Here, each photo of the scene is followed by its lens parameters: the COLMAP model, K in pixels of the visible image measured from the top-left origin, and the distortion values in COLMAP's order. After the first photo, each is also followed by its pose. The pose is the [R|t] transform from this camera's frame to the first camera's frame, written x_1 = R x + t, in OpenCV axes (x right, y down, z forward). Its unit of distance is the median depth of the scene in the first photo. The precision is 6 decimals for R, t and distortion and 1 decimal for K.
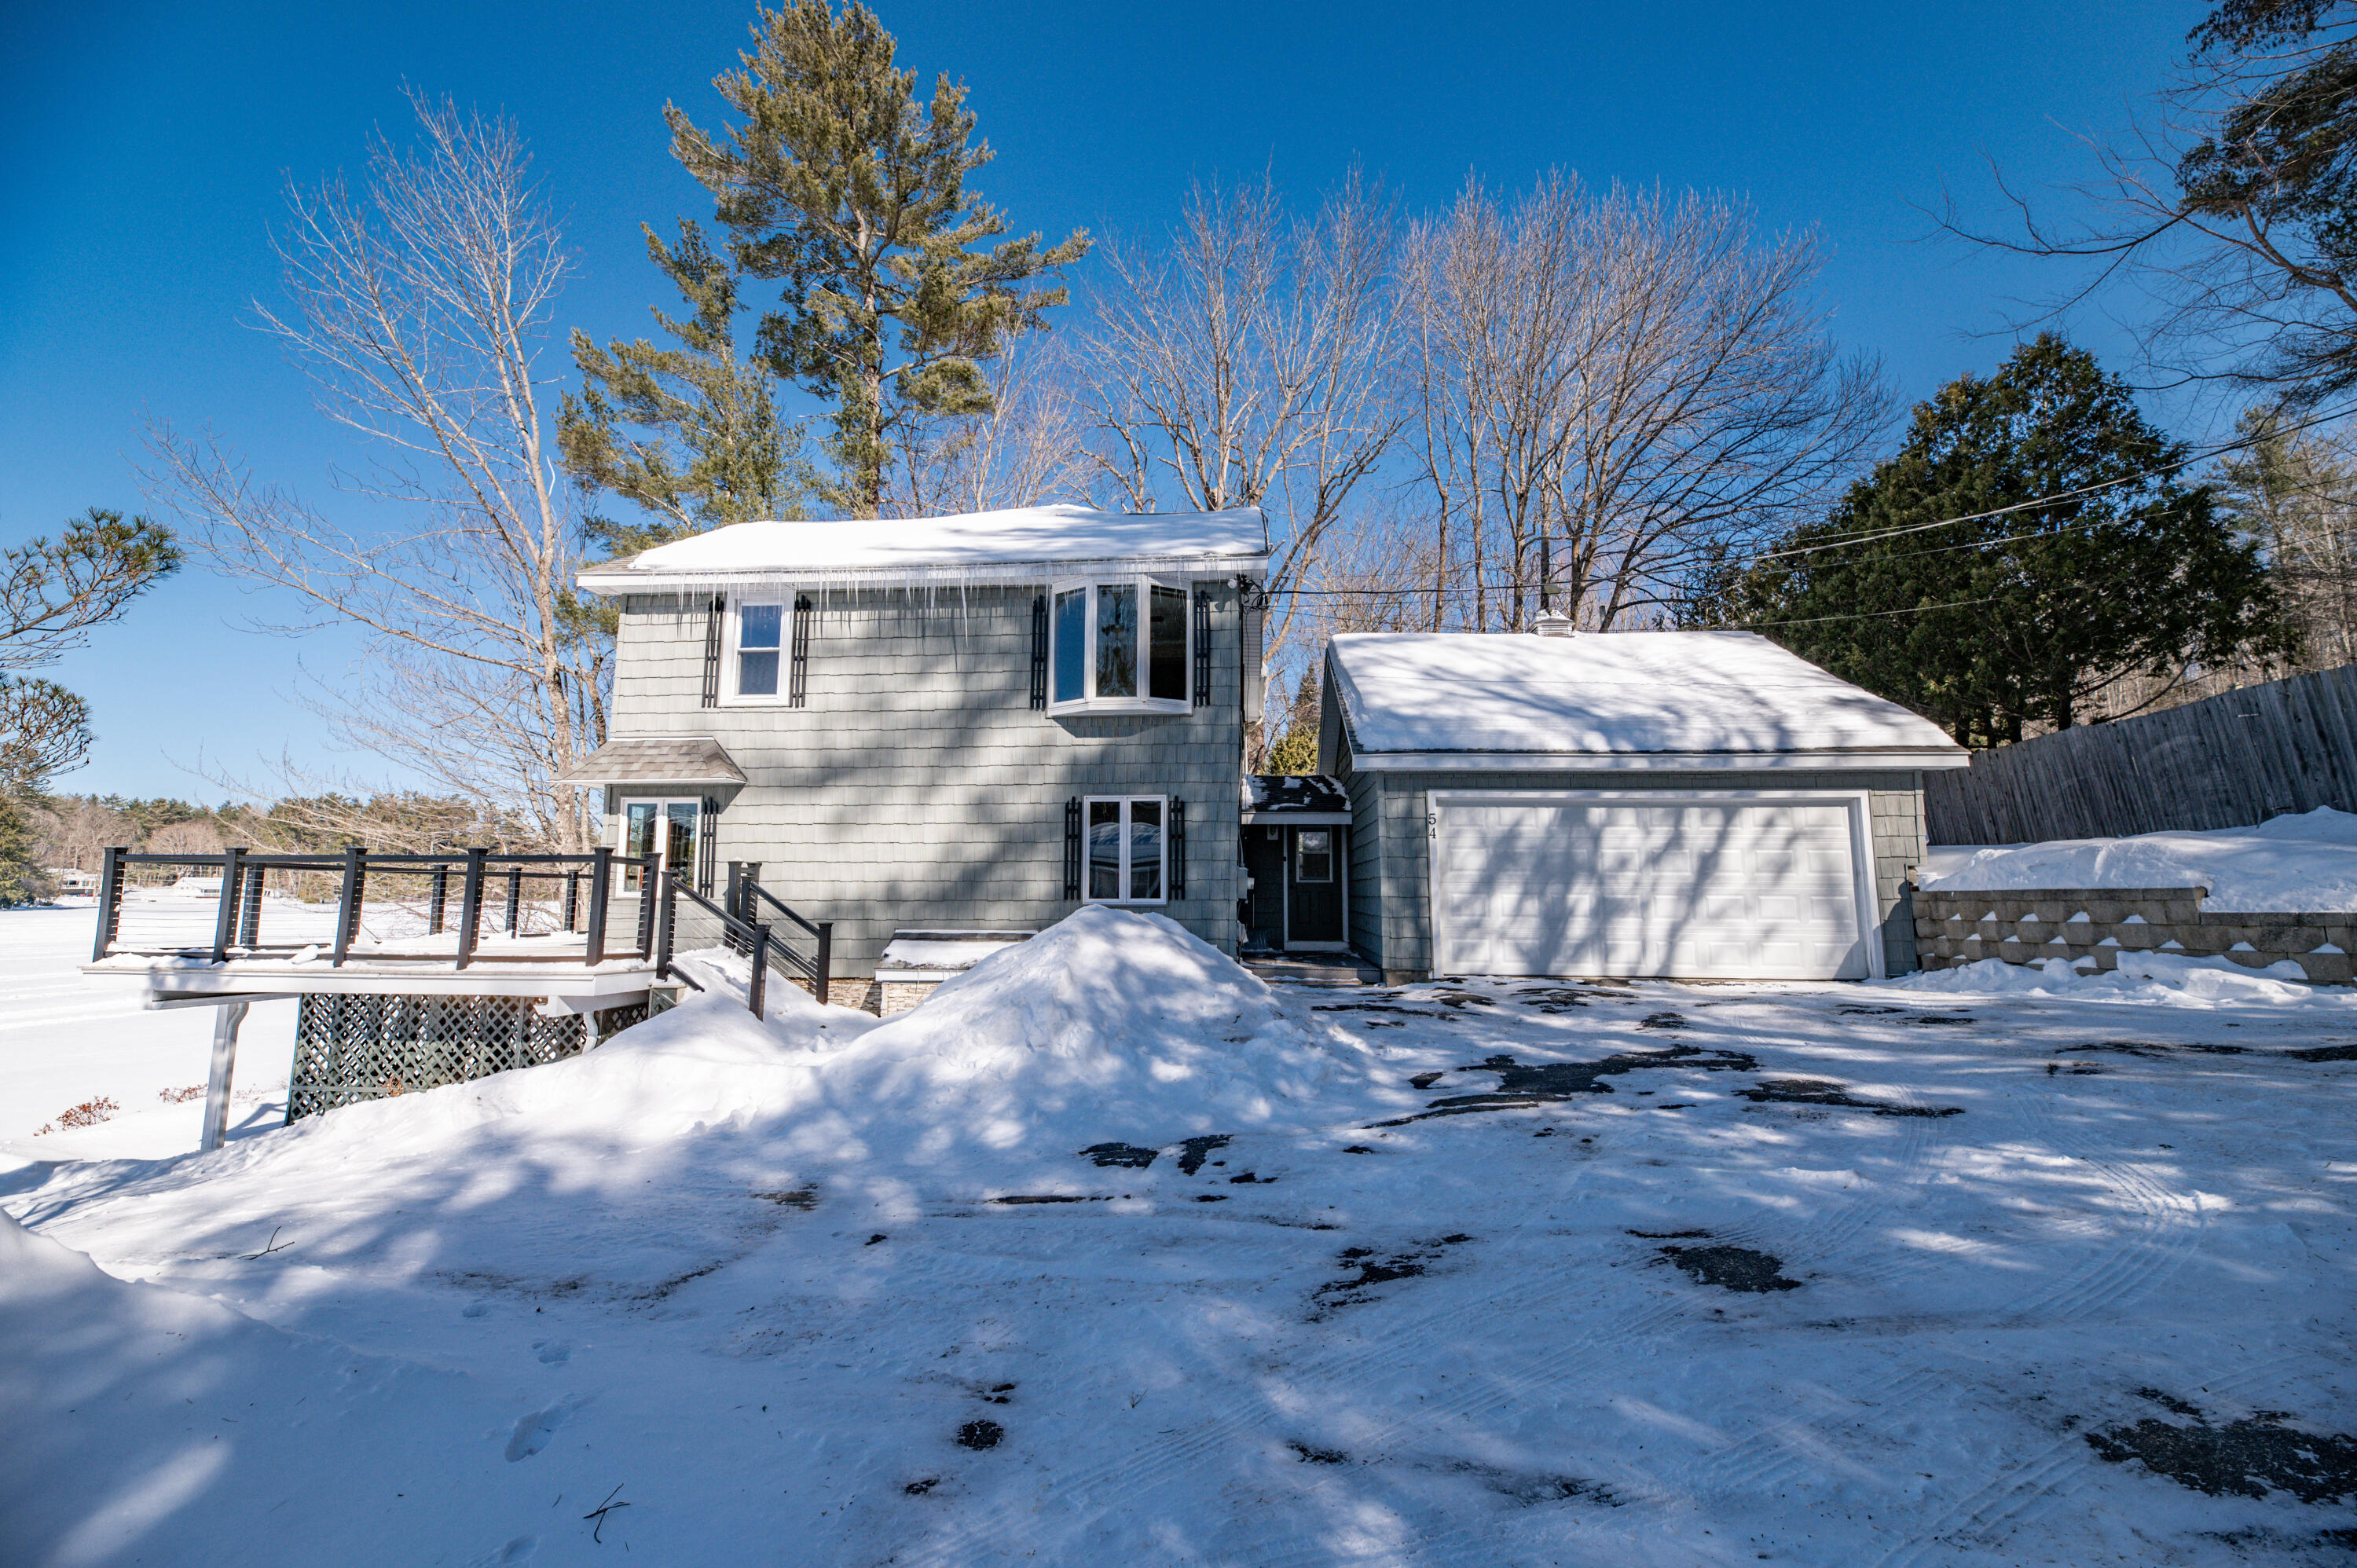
lens RADIAL K [[943.6, 0, 1188.0], [0, 943.6, 787.4], [0, 0, 1]] dist [0.000865, -0.003157]
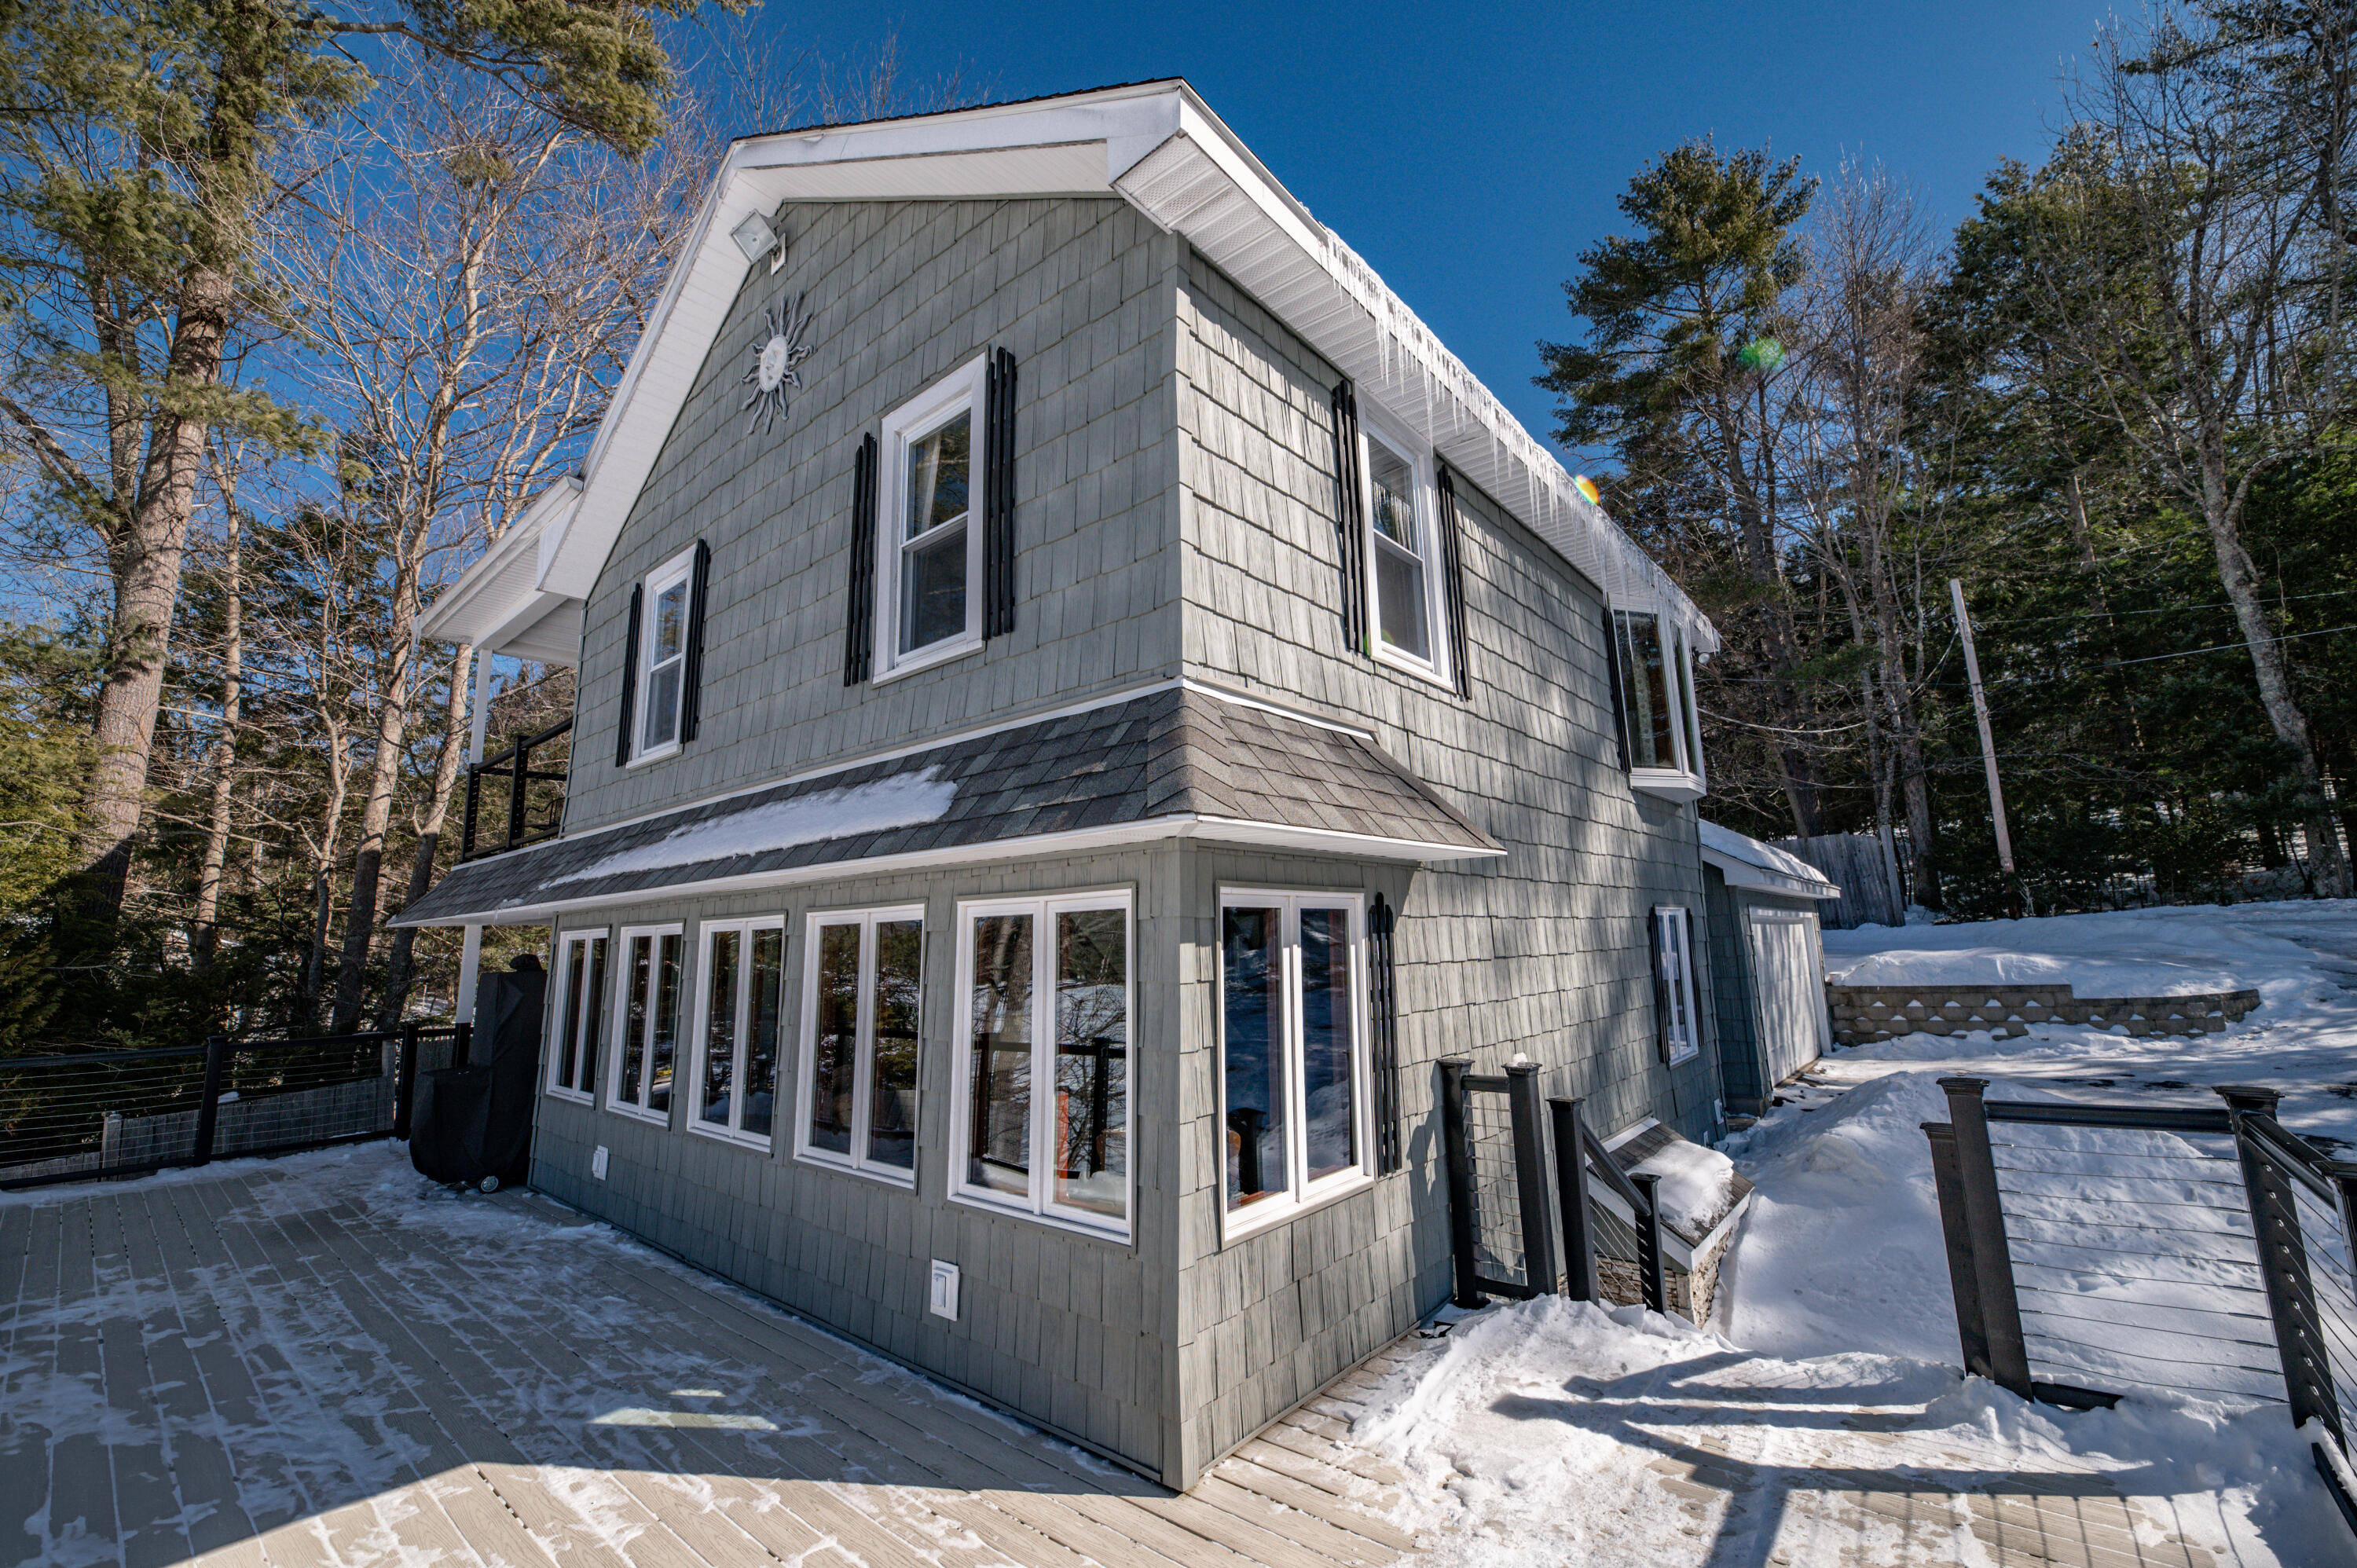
lens RADIAL K [[943.6, 0, 1188.0], [0, 943.6, 787.4], [0, 0, 1]] dist [0.000865, -0.003157]
pose [[0.590050, 0.113913, 0.799290, -1.166715], [-0.063580, 0.993478, -0.094652, 0.012779], [-0.804859, 0.005031, 0.593444, 1.143454]]
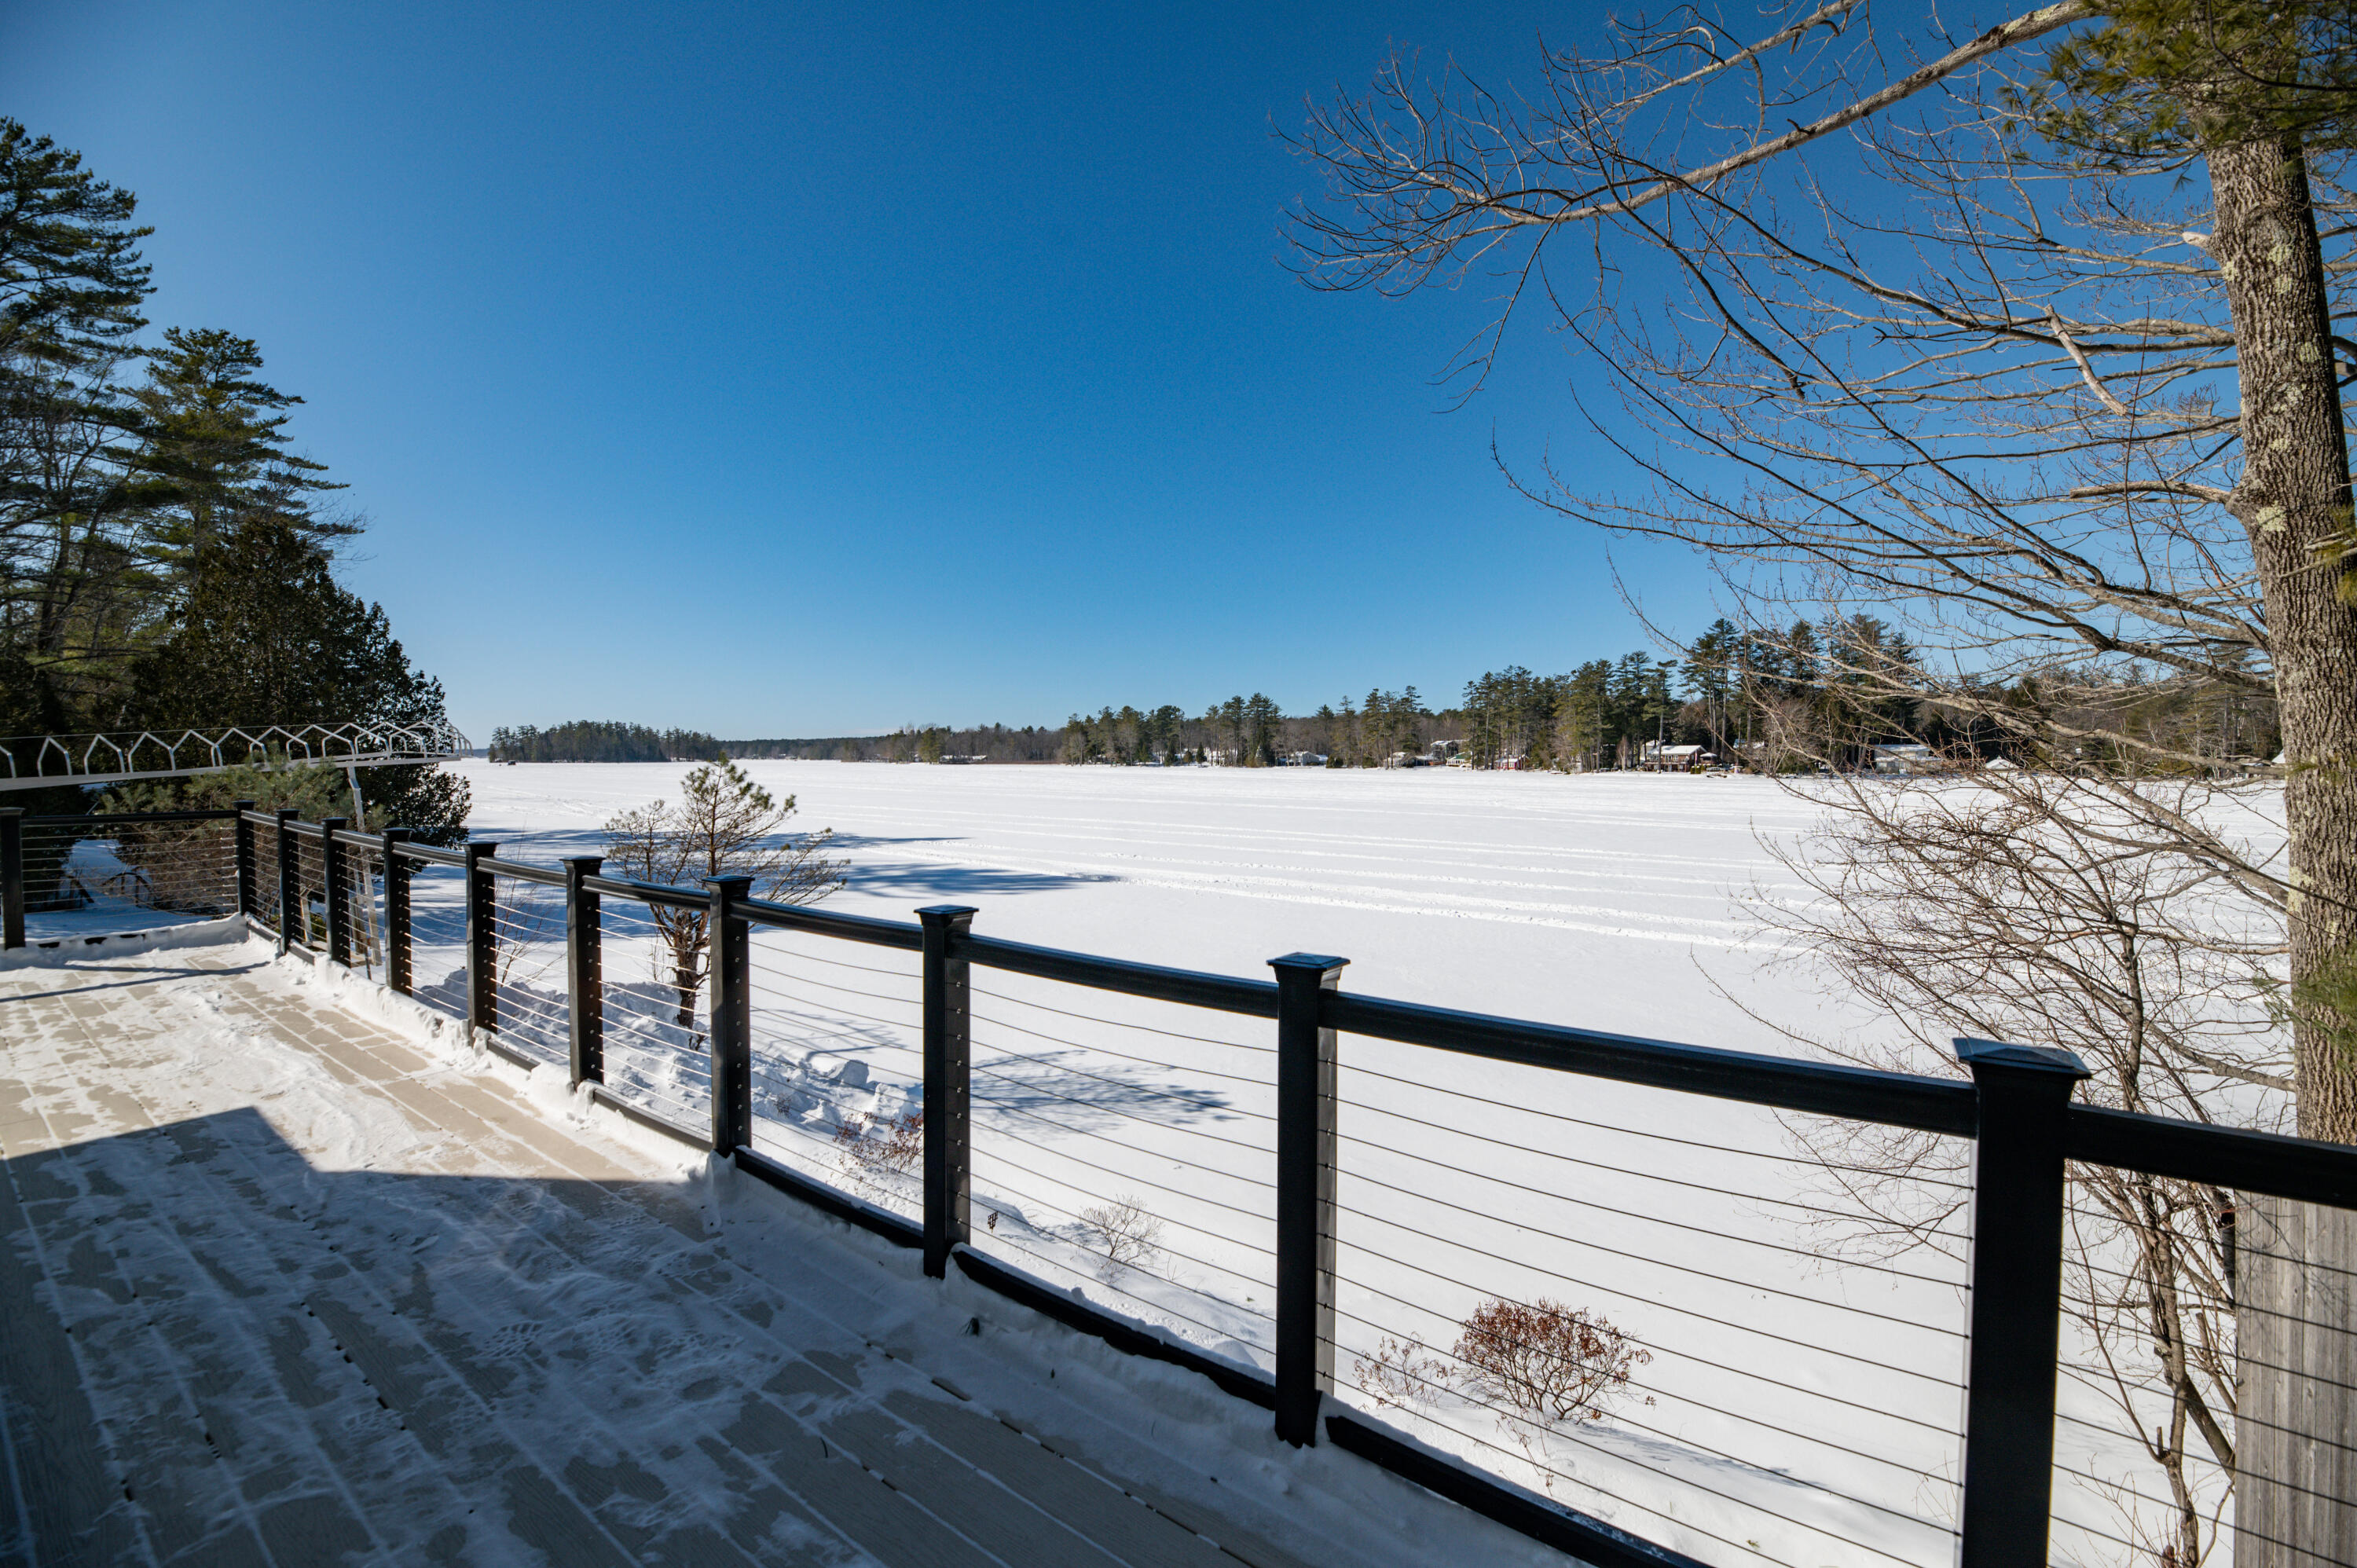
lens RADIAL K [[943.6, 0, 1188.0], [0, 943.6, 787.4], [0, 0, 1]] dist [0.000865, -0.003157]
pose [[-0.513599, 0.023255, -0.857715, -0.905986], [0.088547, 0.995732, -0.026025, 0.165772], [0.853449, -0.089314, -0.513466, 2.345501]]
